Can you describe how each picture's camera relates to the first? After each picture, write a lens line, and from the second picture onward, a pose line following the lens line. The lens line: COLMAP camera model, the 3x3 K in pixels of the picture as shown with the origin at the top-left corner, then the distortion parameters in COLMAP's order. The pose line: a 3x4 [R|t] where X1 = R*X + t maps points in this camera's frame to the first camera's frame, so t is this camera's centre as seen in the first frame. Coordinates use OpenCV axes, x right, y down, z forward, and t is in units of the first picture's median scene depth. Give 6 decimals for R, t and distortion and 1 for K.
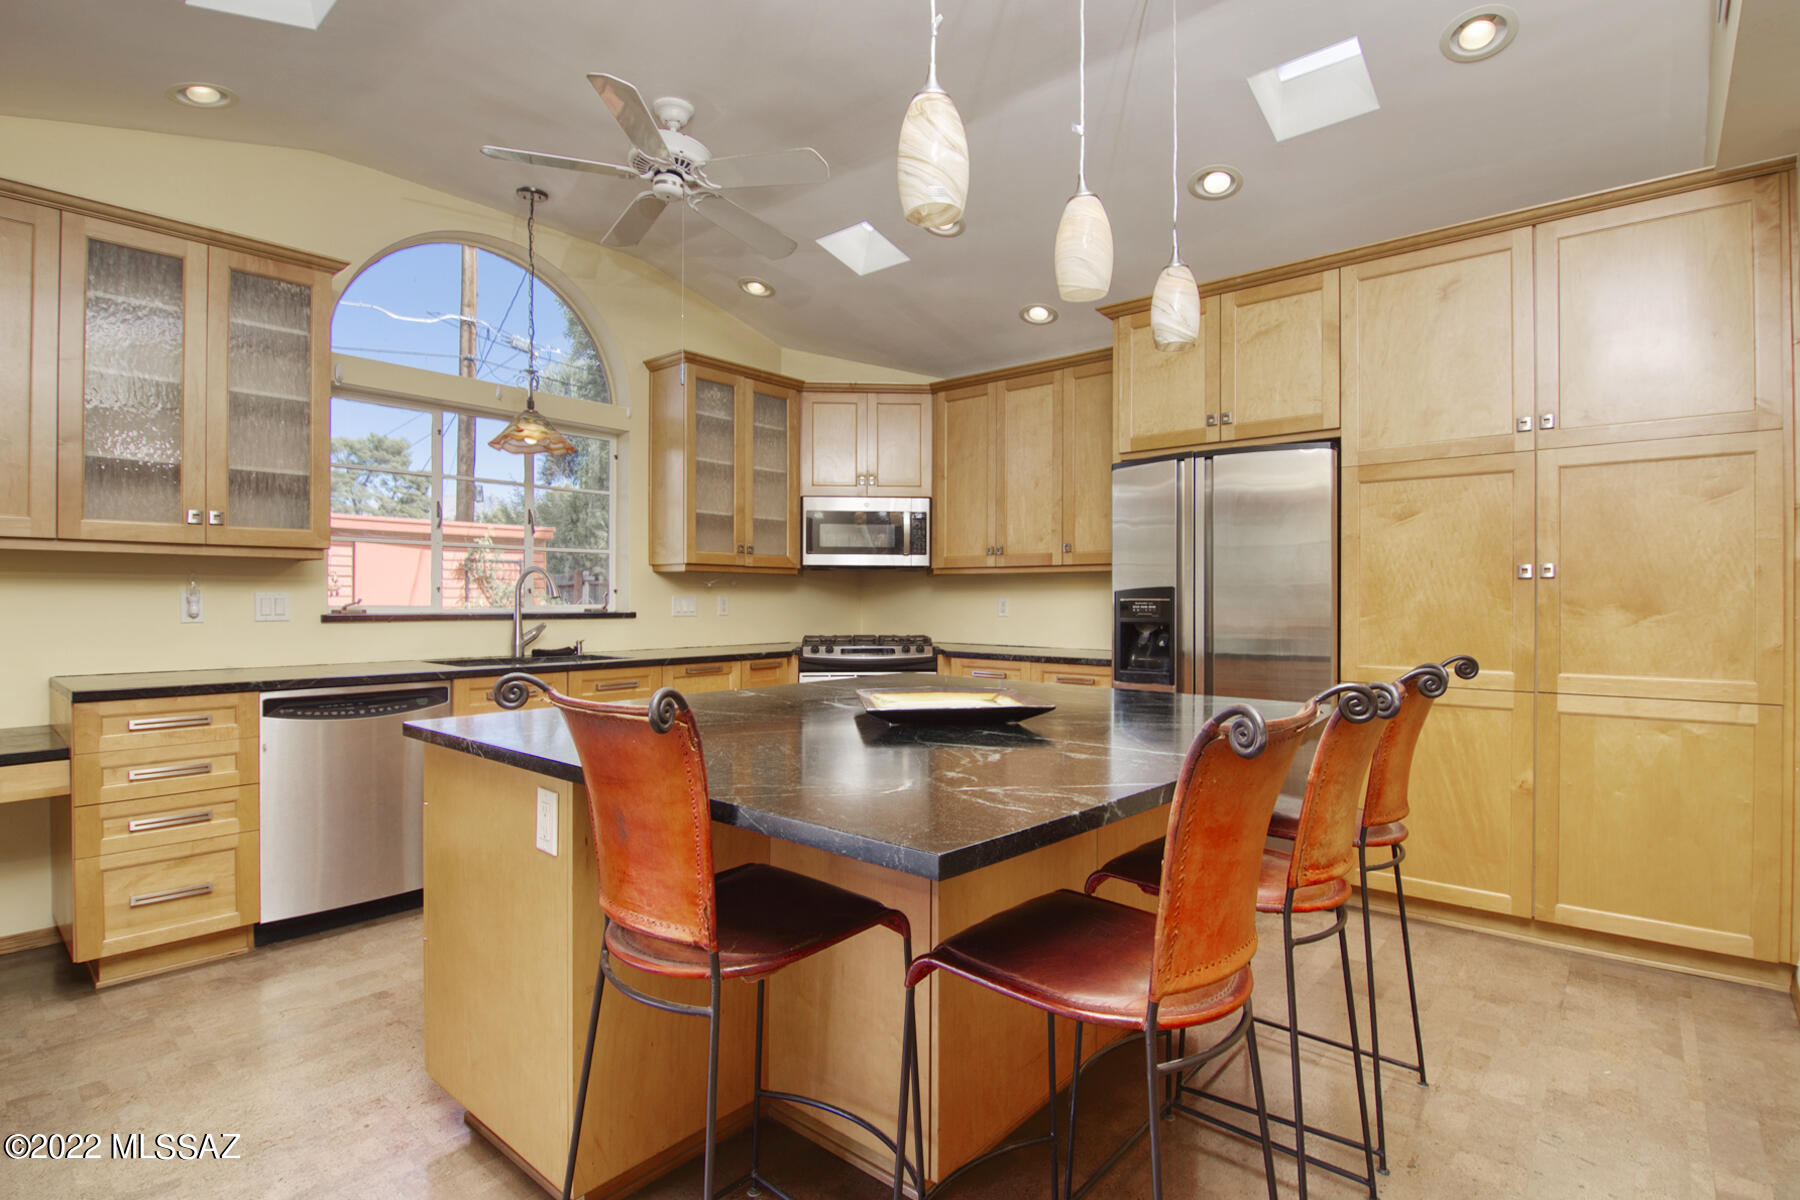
lens RADIAL K [[901.2, 0, 900.0], [0, 901.2, 600.0], [0, 0, 1]] dist [-0.003401, -0.000604]
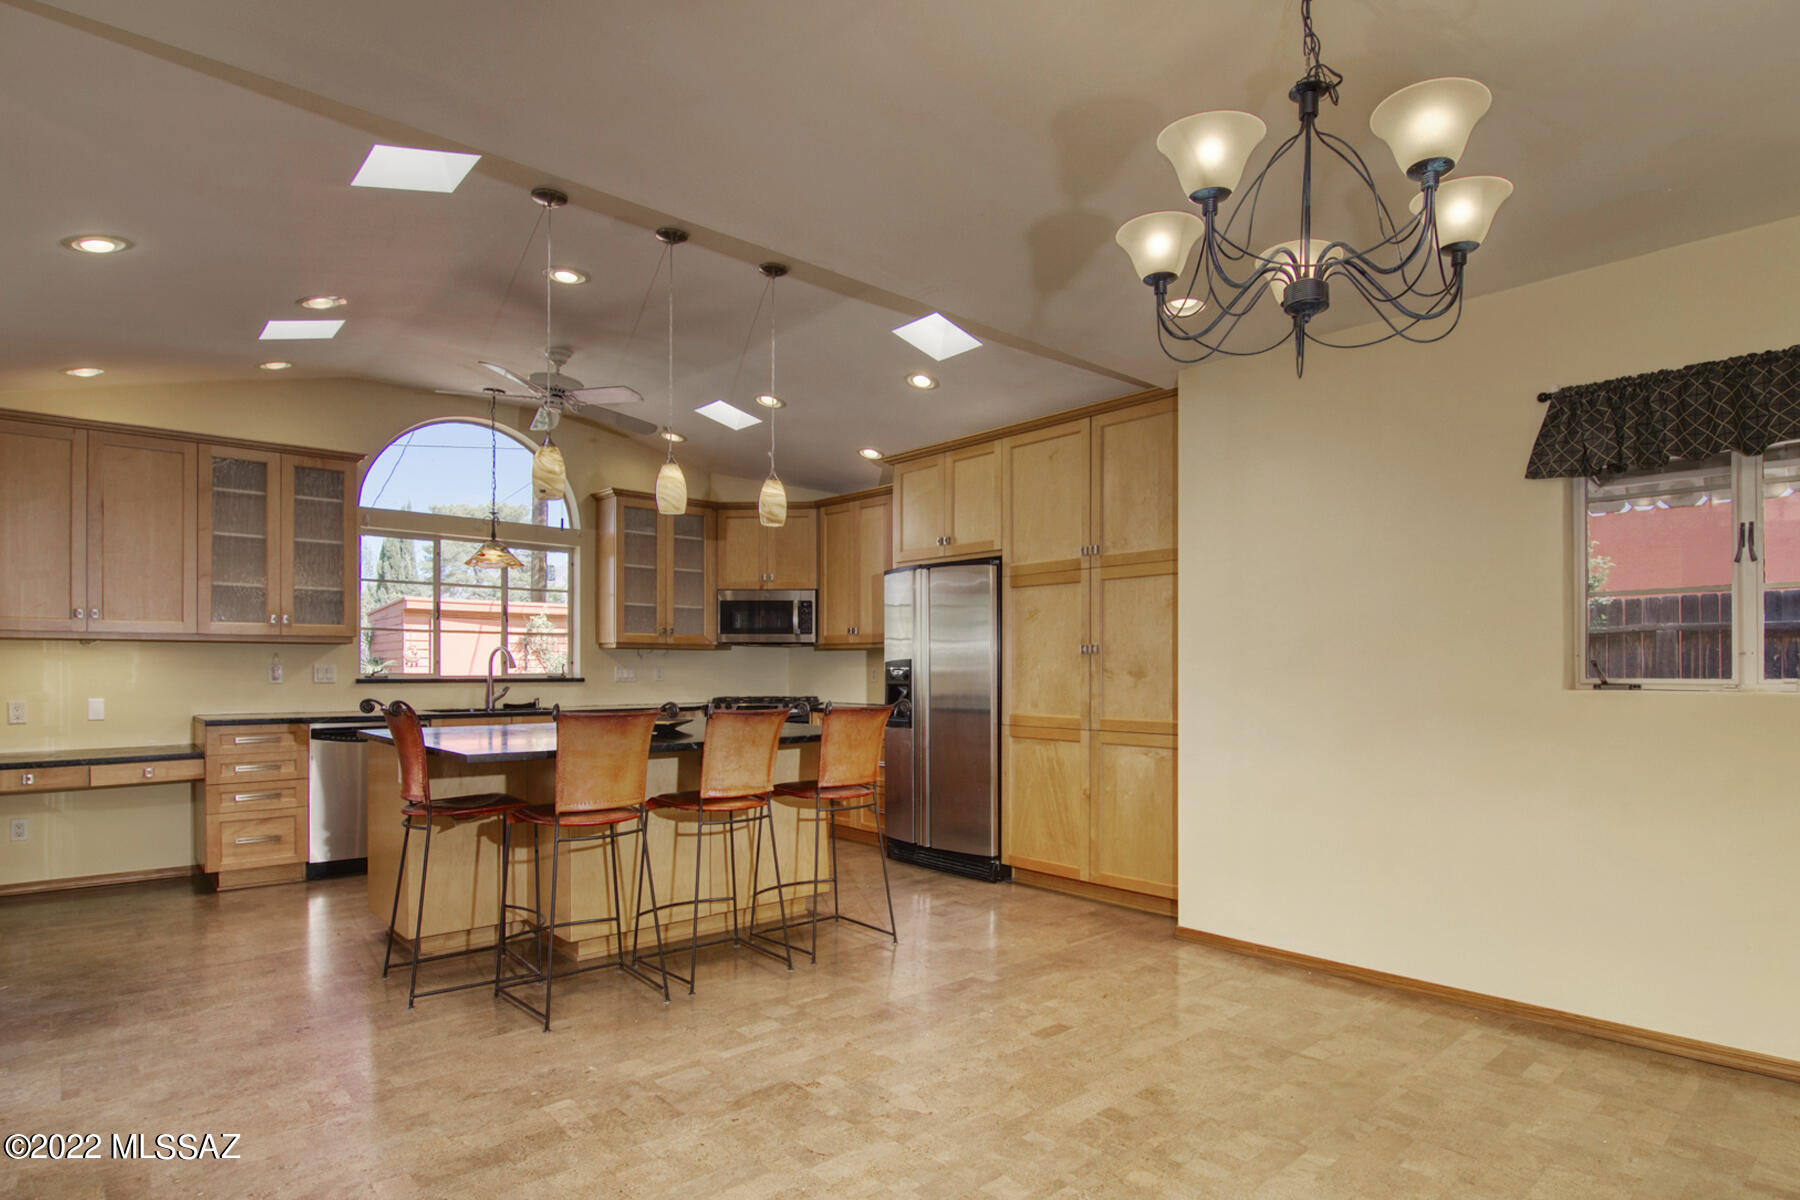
lens RADIAL K [[962.0, 0, 911.6], [0, 962.0, 670.7], [0, 0, 1]] dist [0.000976, -0.000648]
pose [[0.992492, -0.001192, -0.122303, 0.545294], [0.001552, 0.999995, 0.002848, -0.001047], [0.122299, -0.003017, 0.992489, -0.562698]]
